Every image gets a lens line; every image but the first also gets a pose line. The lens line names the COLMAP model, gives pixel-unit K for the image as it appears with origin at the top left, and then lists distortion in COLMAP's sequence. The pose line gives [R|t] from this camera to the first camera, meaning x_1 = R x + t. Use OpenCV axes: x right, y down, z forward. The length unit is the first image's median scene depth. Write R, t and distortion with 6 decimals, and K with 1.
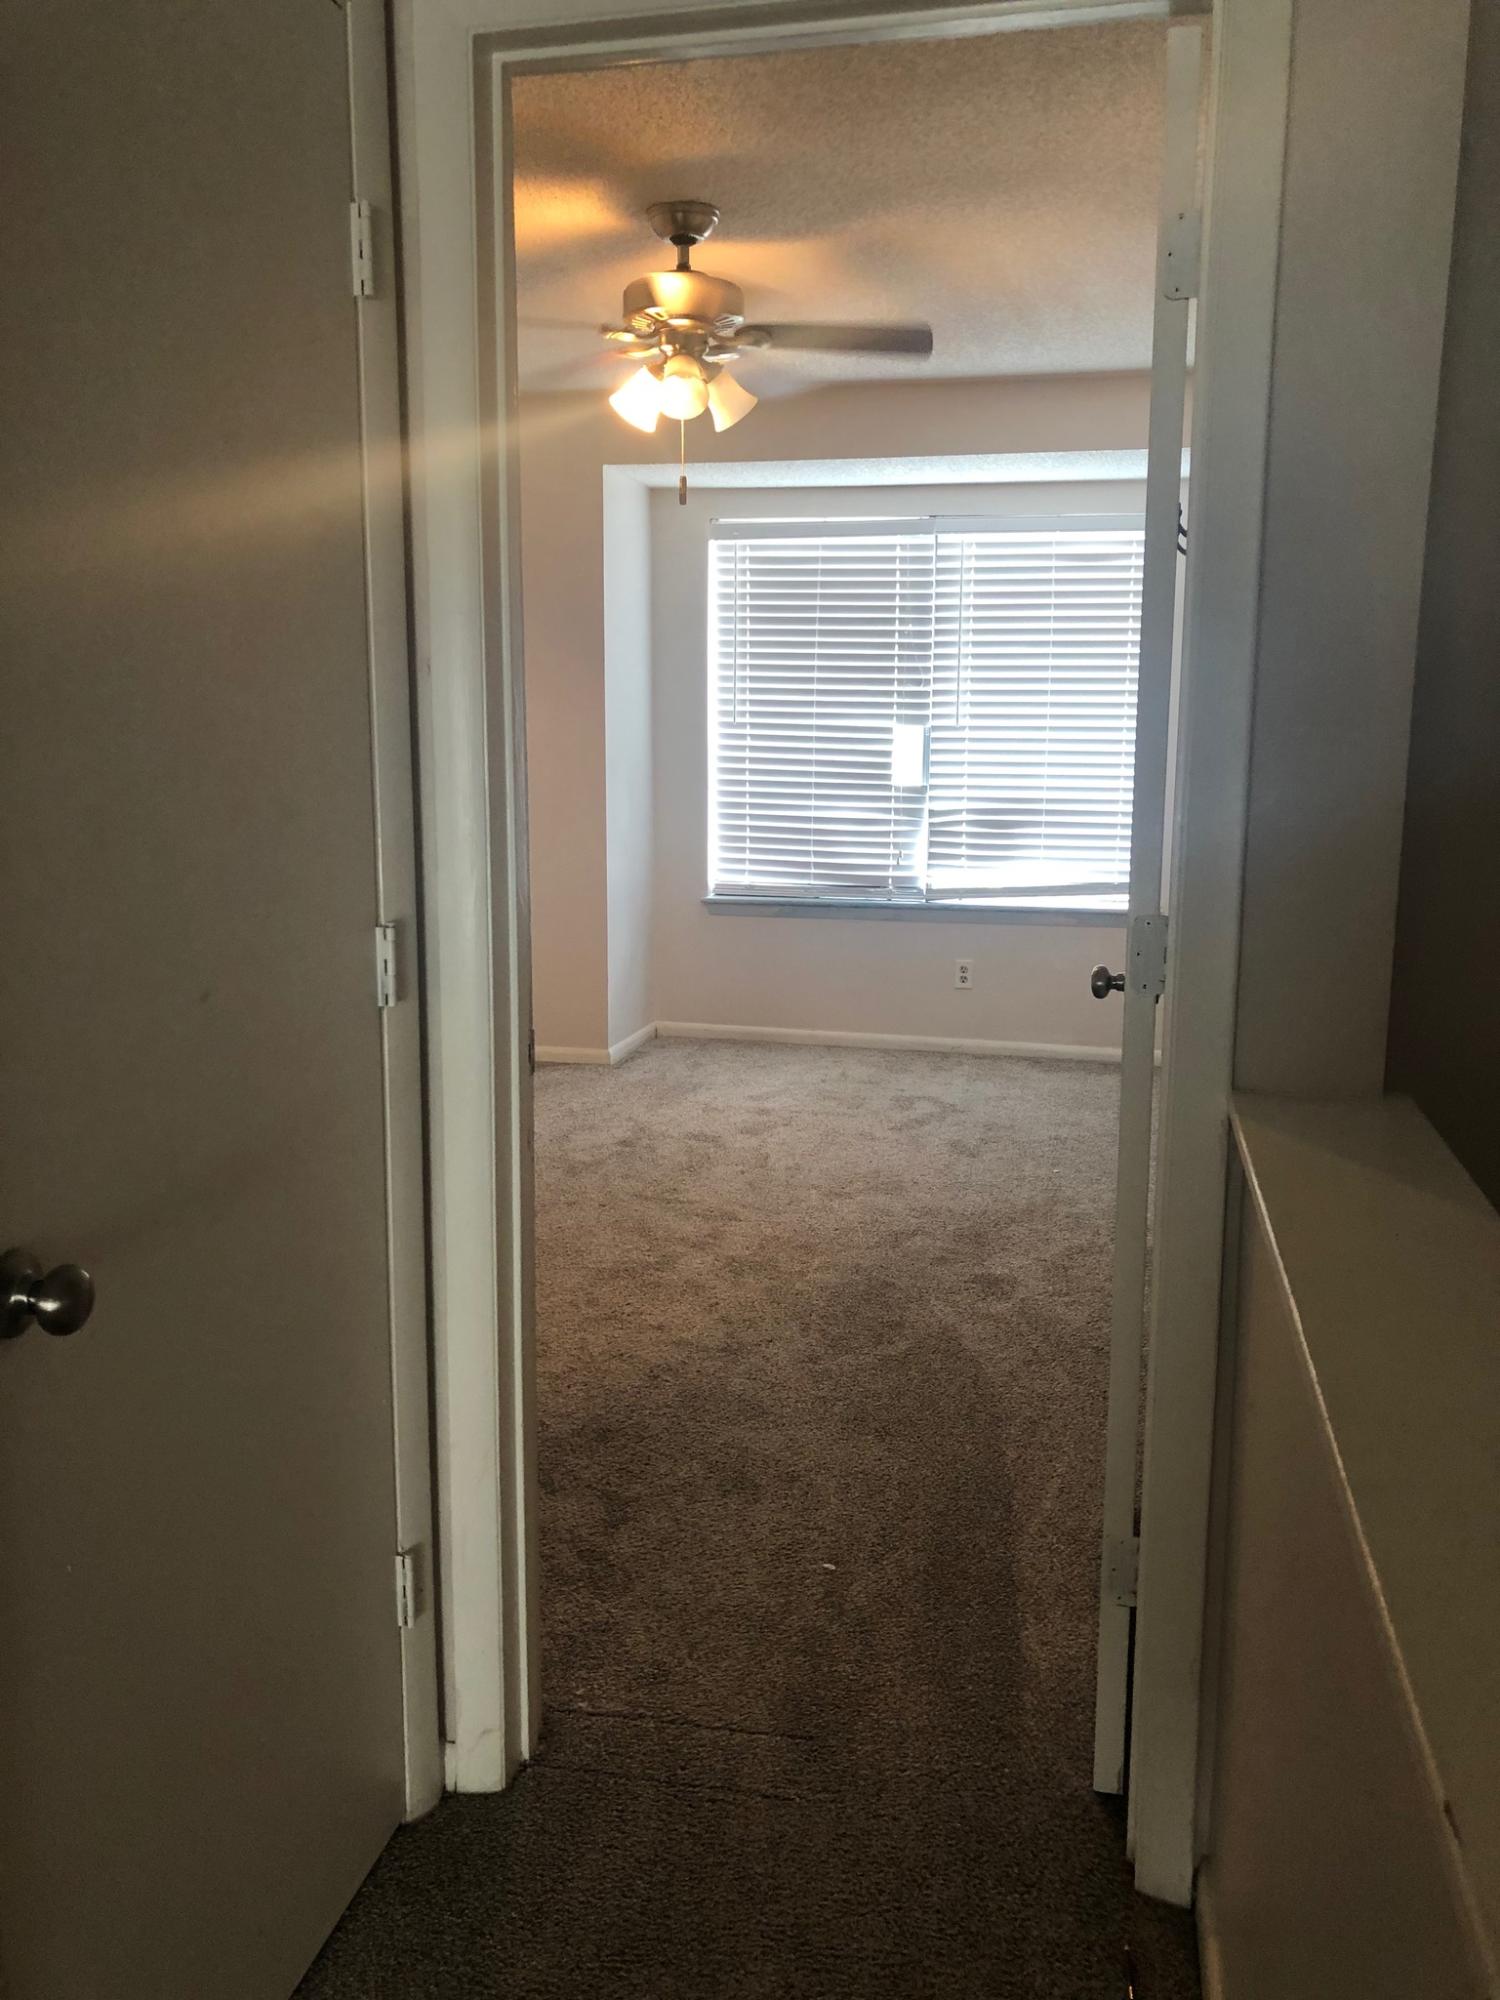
lens RADIAL K [[1638.3, 0, 735.6], [0, 1638.3, 997.9], [0, 0, 1]] dist [0.038290, -0.048053]
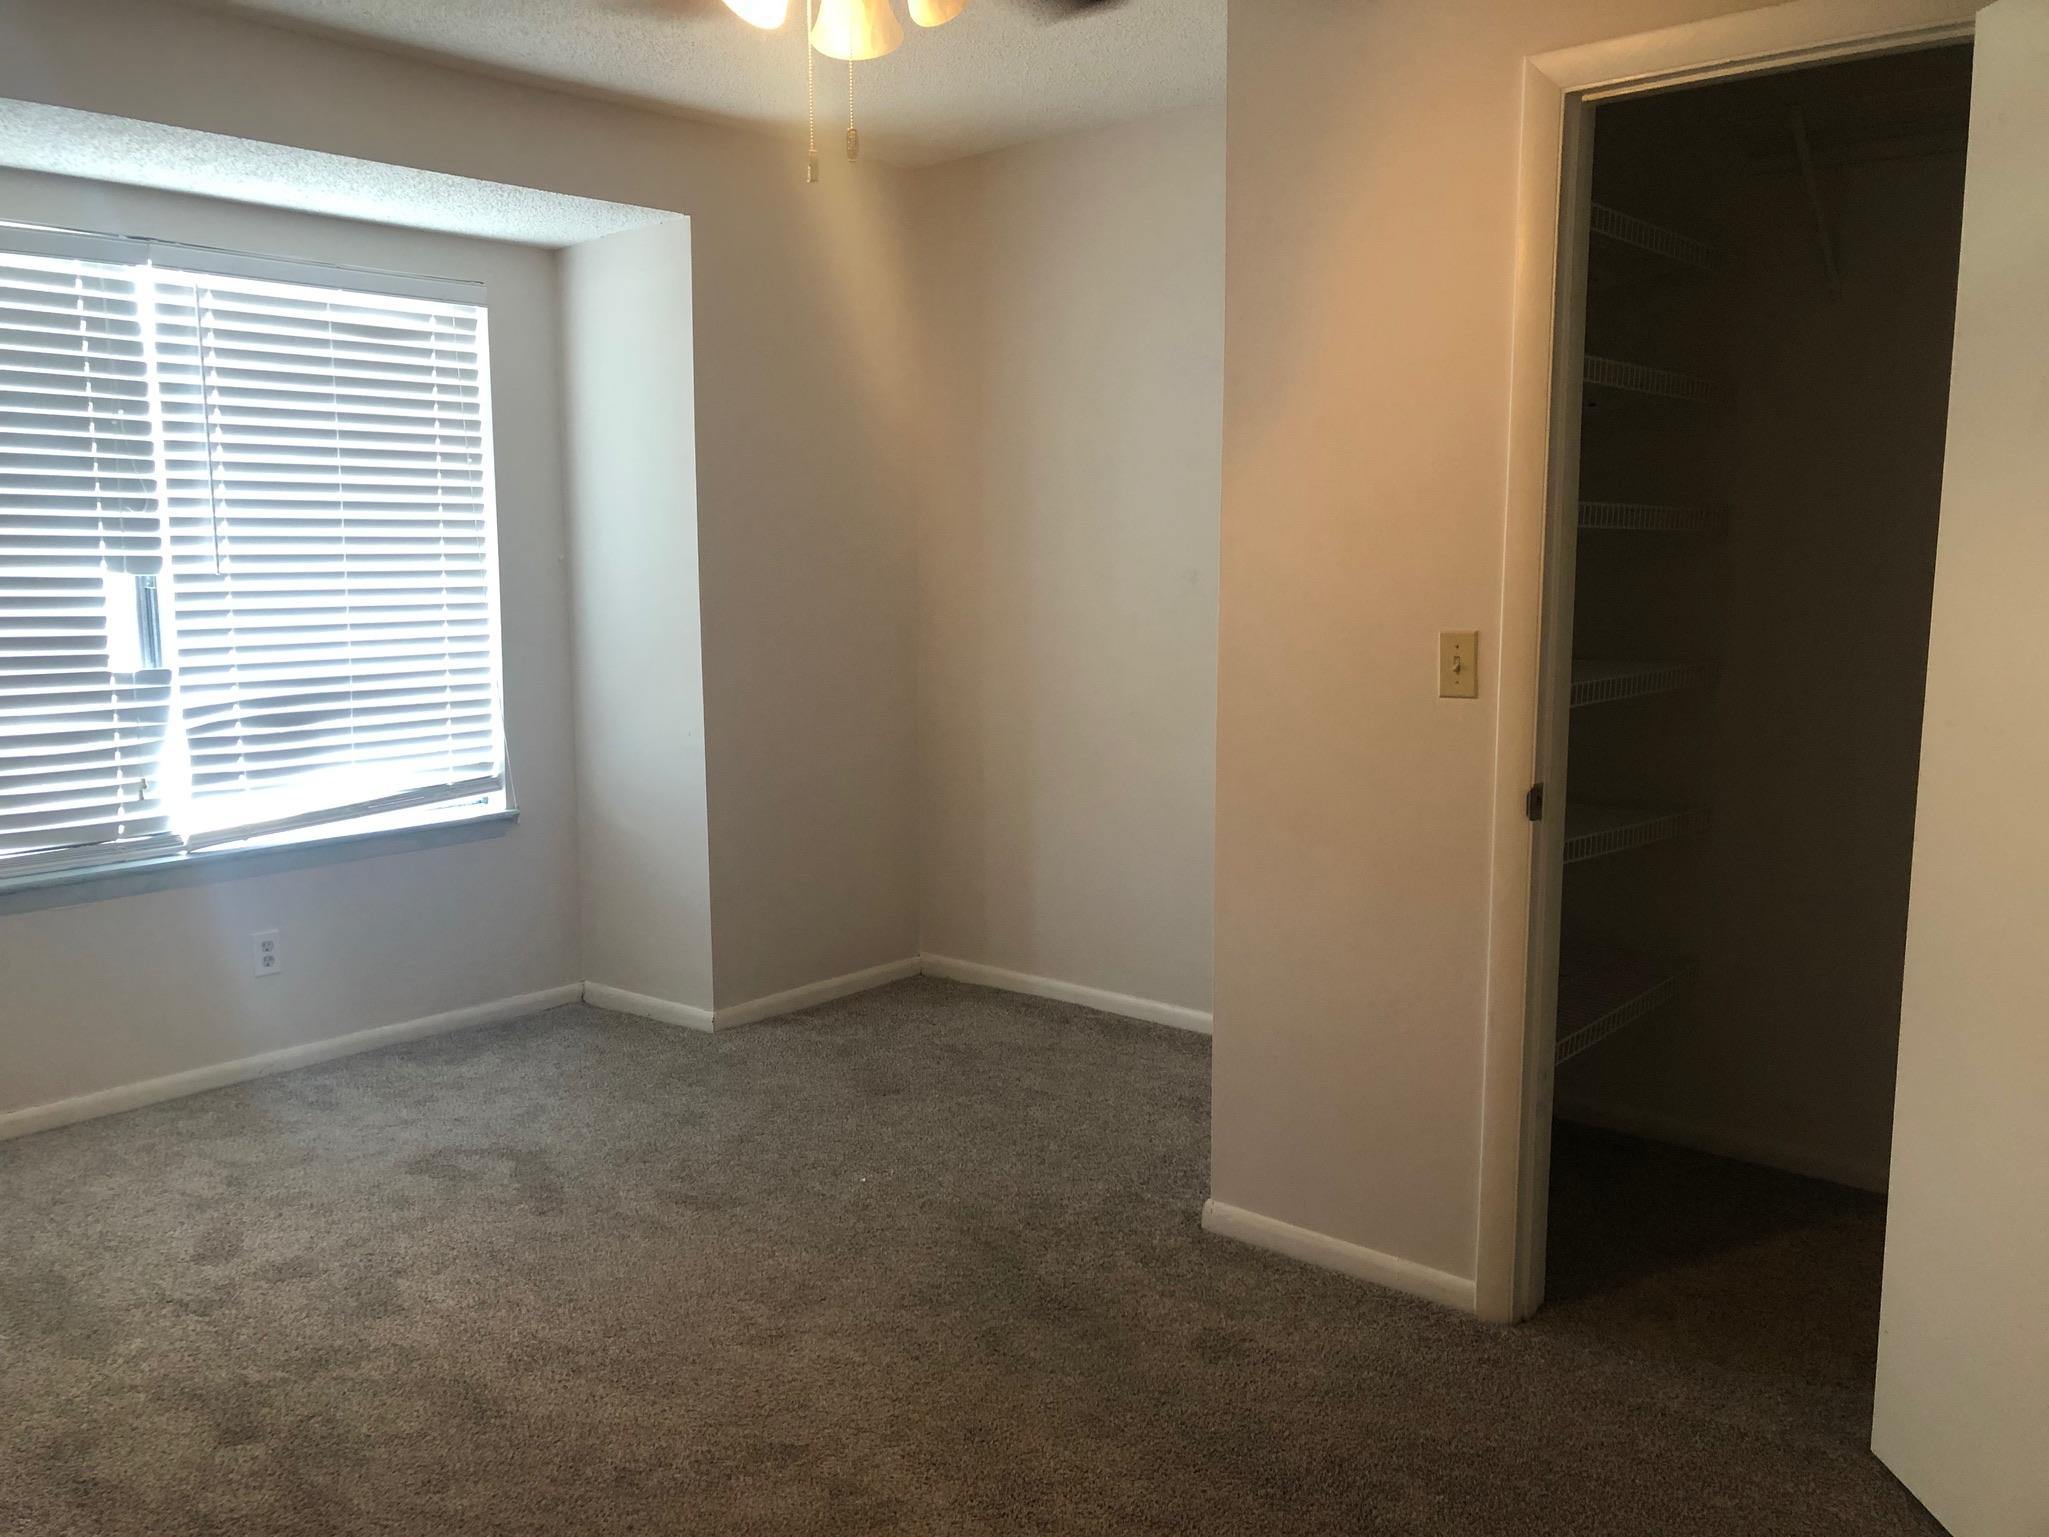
lens RADIAL K [[1678.4, 0, 1024.5], [0, 1678.4, 756.8], [0, 0, 1]] dist [0.038290, -0.048053]
pose [[0.451299, -0.121446, 0.884070, -0.434346], [0.150368, 0.986879, 0.058809, -0.120906], [-0.879612, 0.106396, 0.463640, 0.595458]]
